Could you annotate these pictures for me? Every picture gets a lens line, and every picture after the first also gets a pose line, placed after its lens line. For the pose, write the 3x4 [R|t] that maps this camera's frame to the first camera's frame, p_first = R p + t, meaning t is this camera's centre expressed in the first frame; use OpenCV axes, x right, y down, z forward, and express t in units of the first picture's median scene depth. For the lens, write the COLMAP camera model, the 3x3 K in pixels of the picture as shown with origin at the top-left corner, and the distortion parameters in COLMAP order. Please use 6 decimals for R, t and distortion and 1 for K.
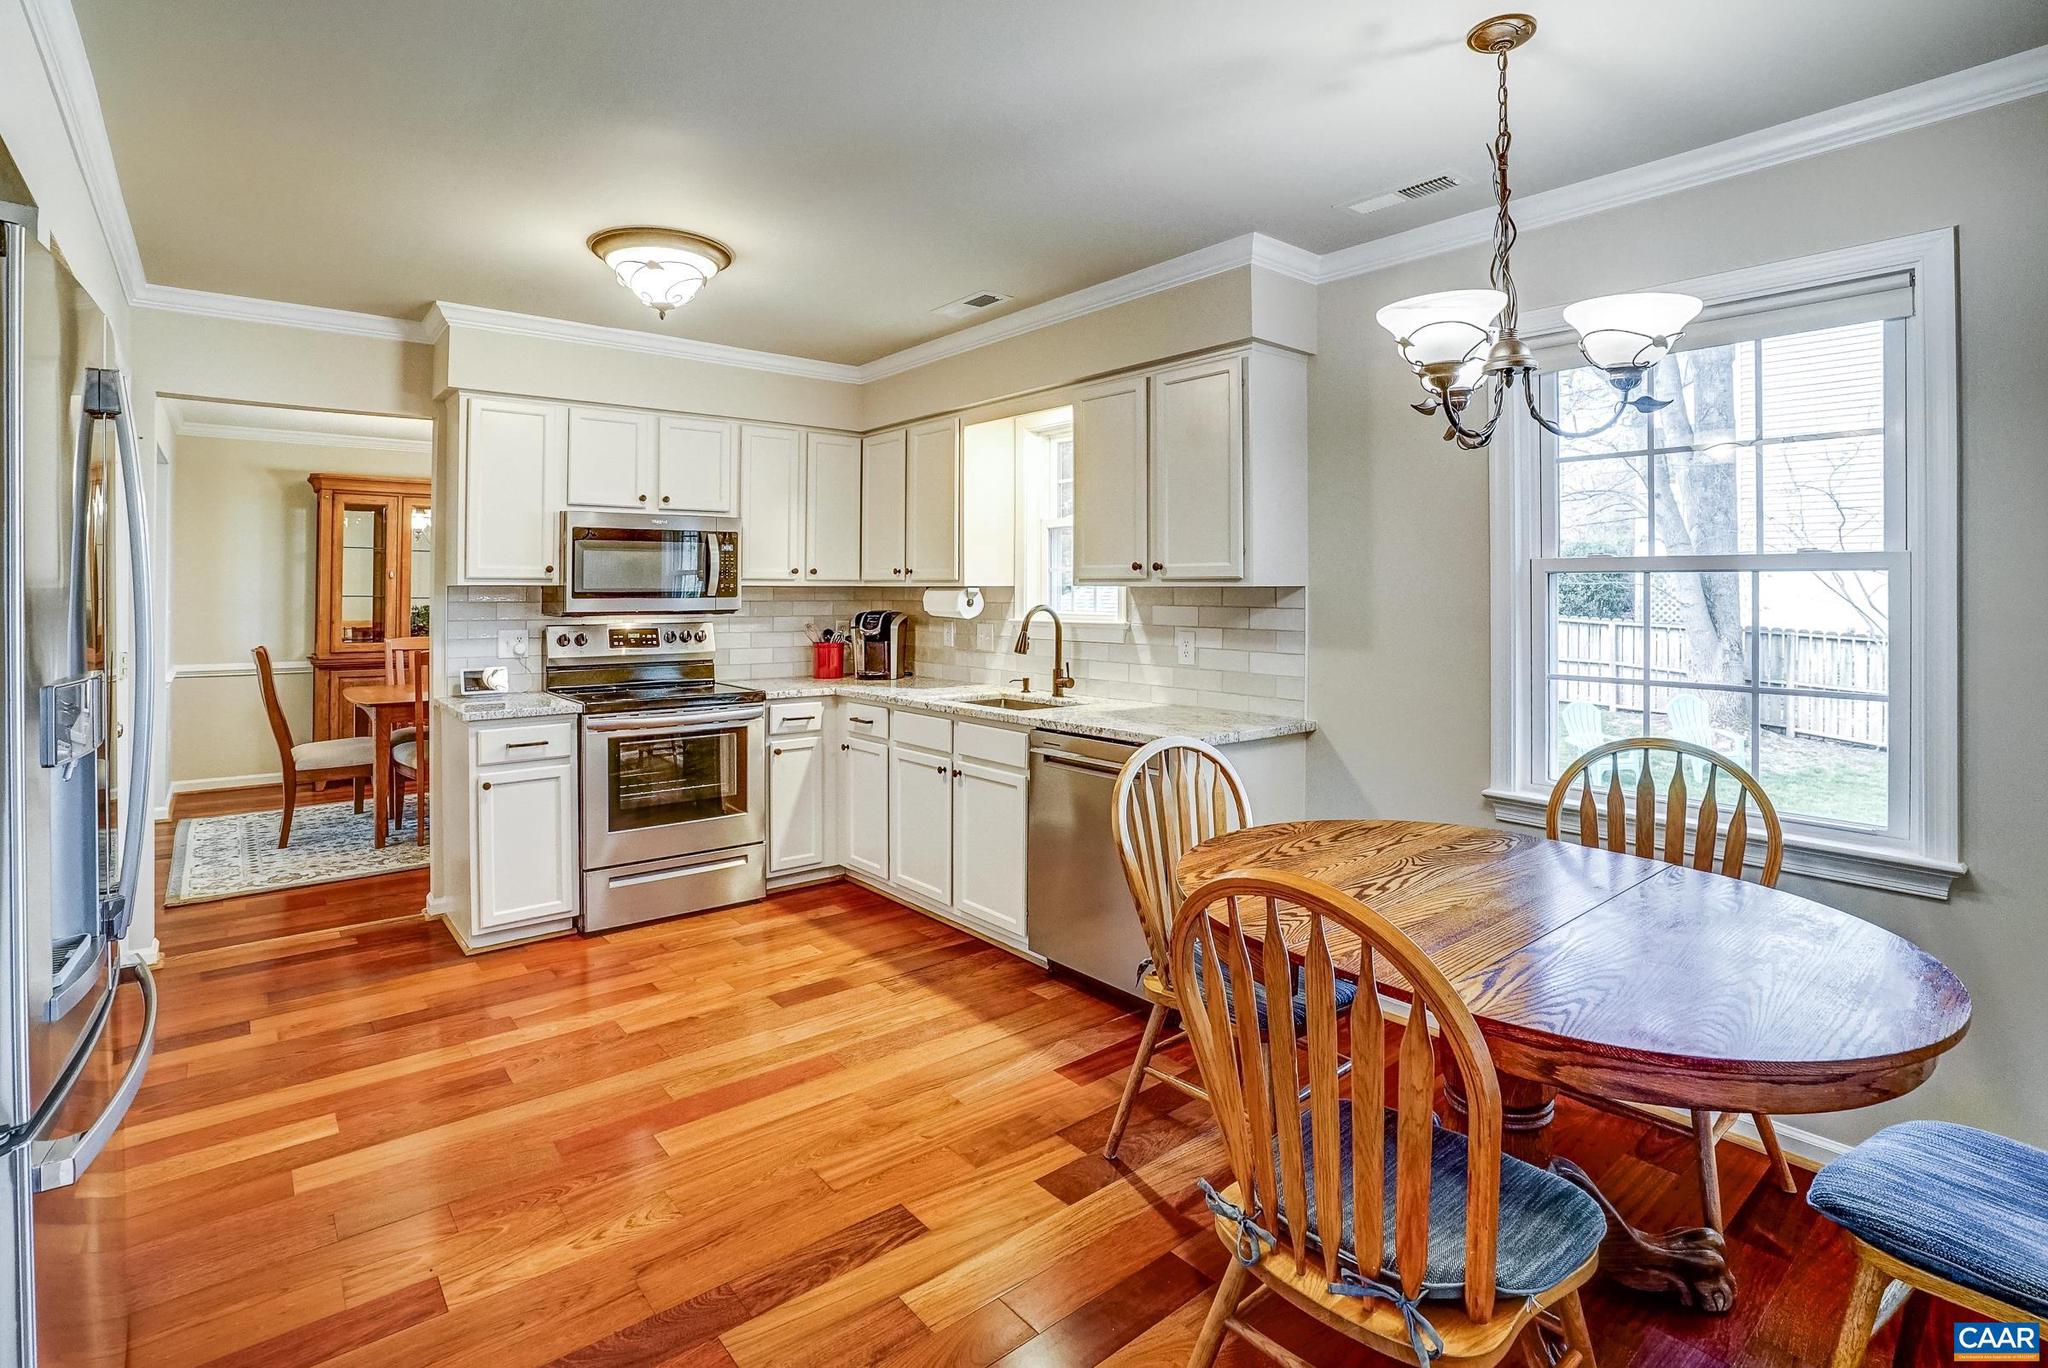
lens RADIAL K [[1000.9, 0, 1018.1], [0, 1000.9, 580.0], [0, 0, 1]] dist [-0.051762, 0.022516]
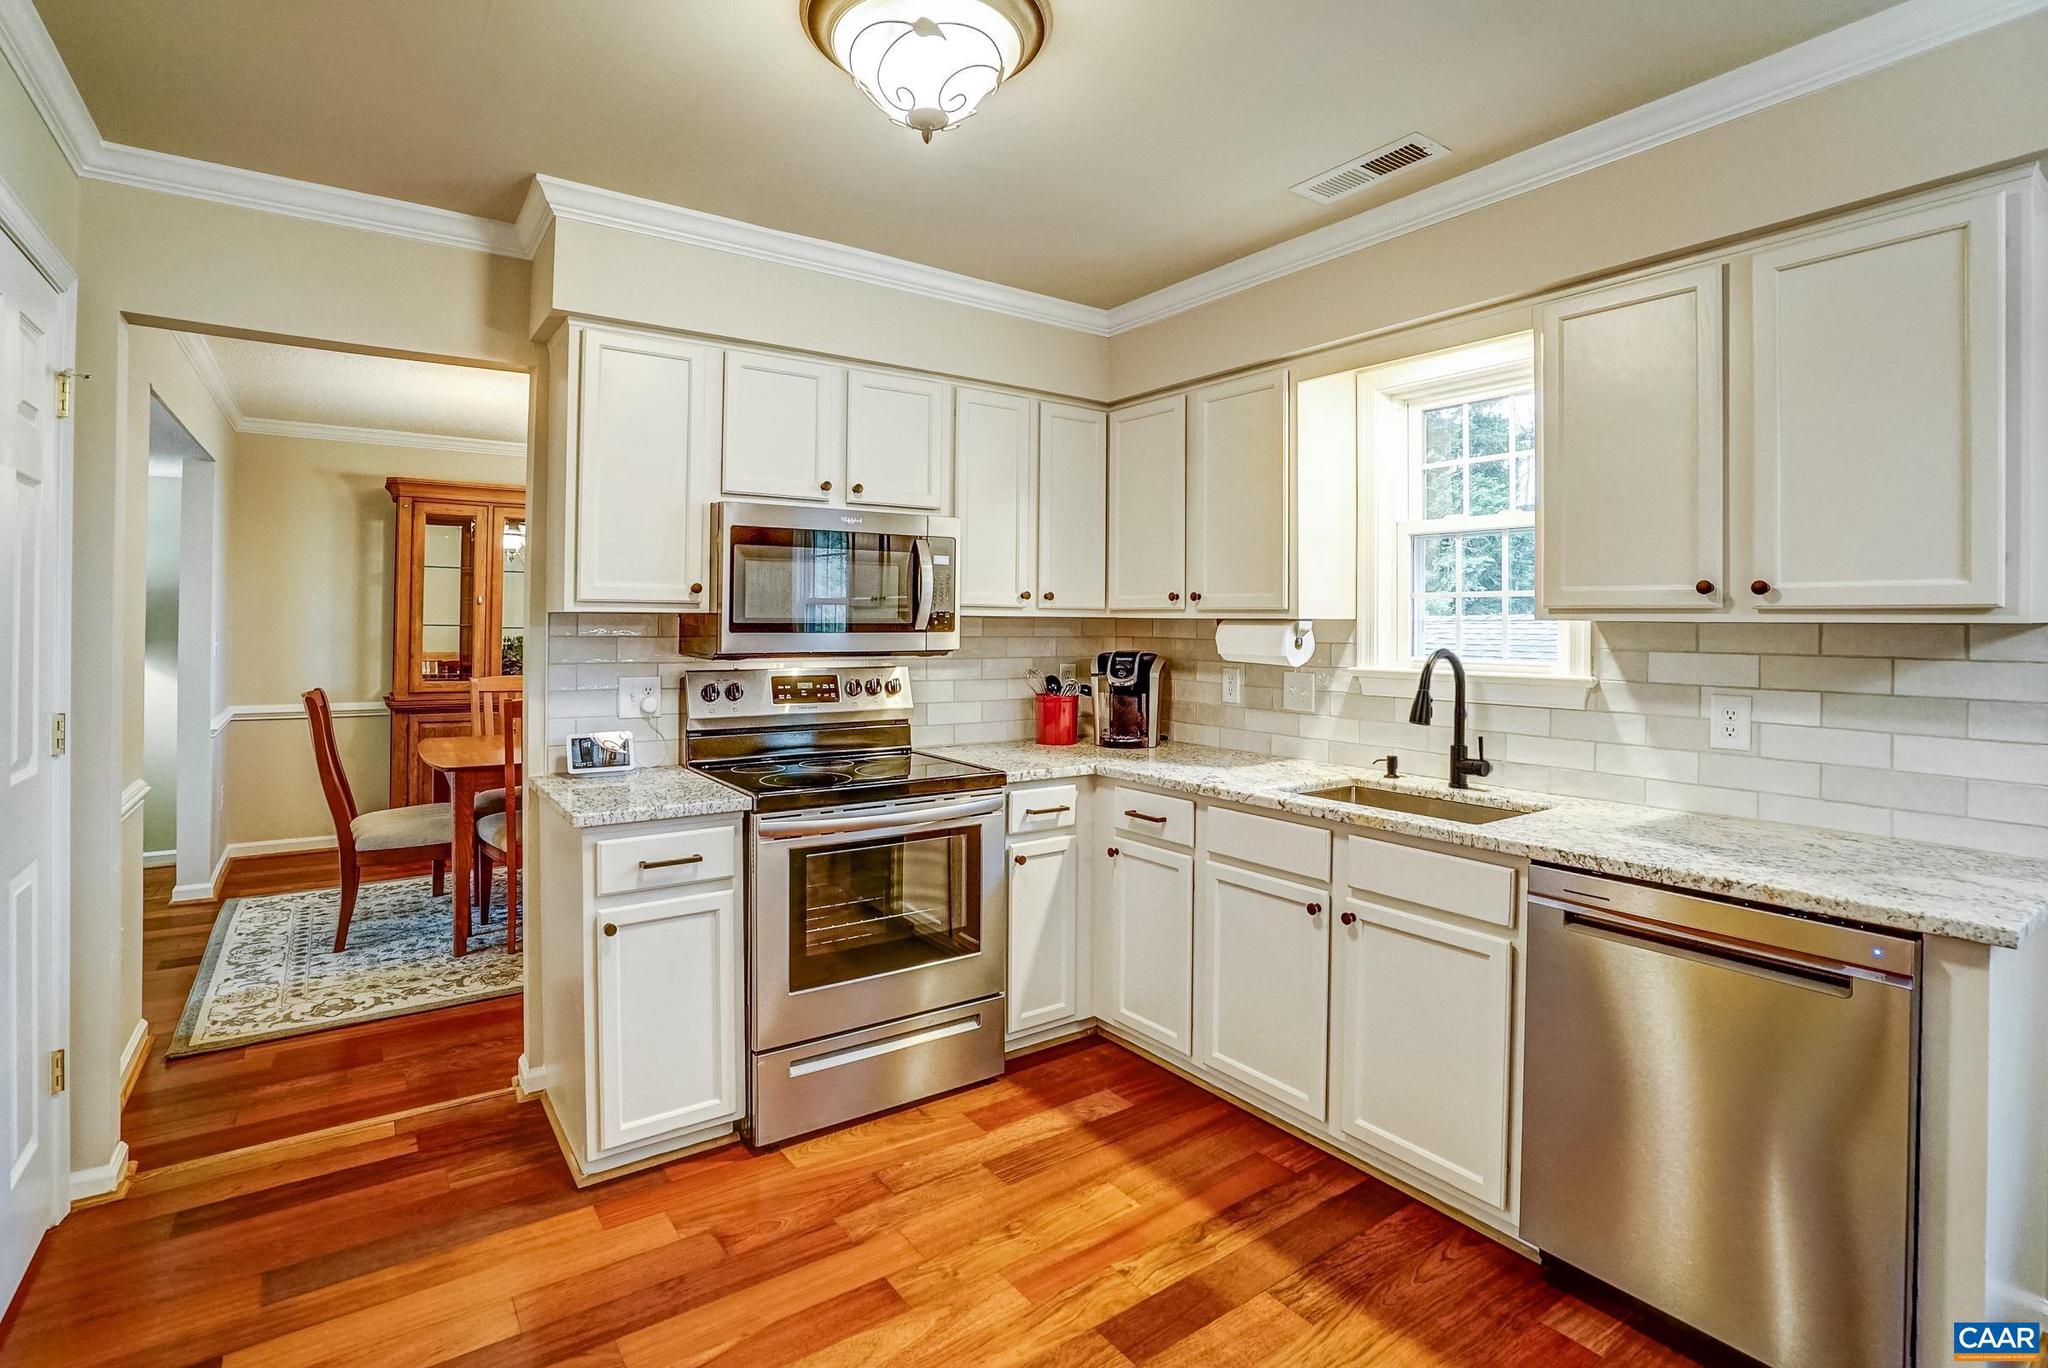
lens RADIAL K [[973.4, 0, 1015.7], [0, 973.4, 617.5], [0, 0, 1]] dist [-0.057773, 0.020721]
pose [[0.997843, 0.007448, -0.065228, -0.196376], [-0.007141, 0.999962, 0.004946, 0.003506], [0.065262, -0.004469, 0.997858, 0.330089]]
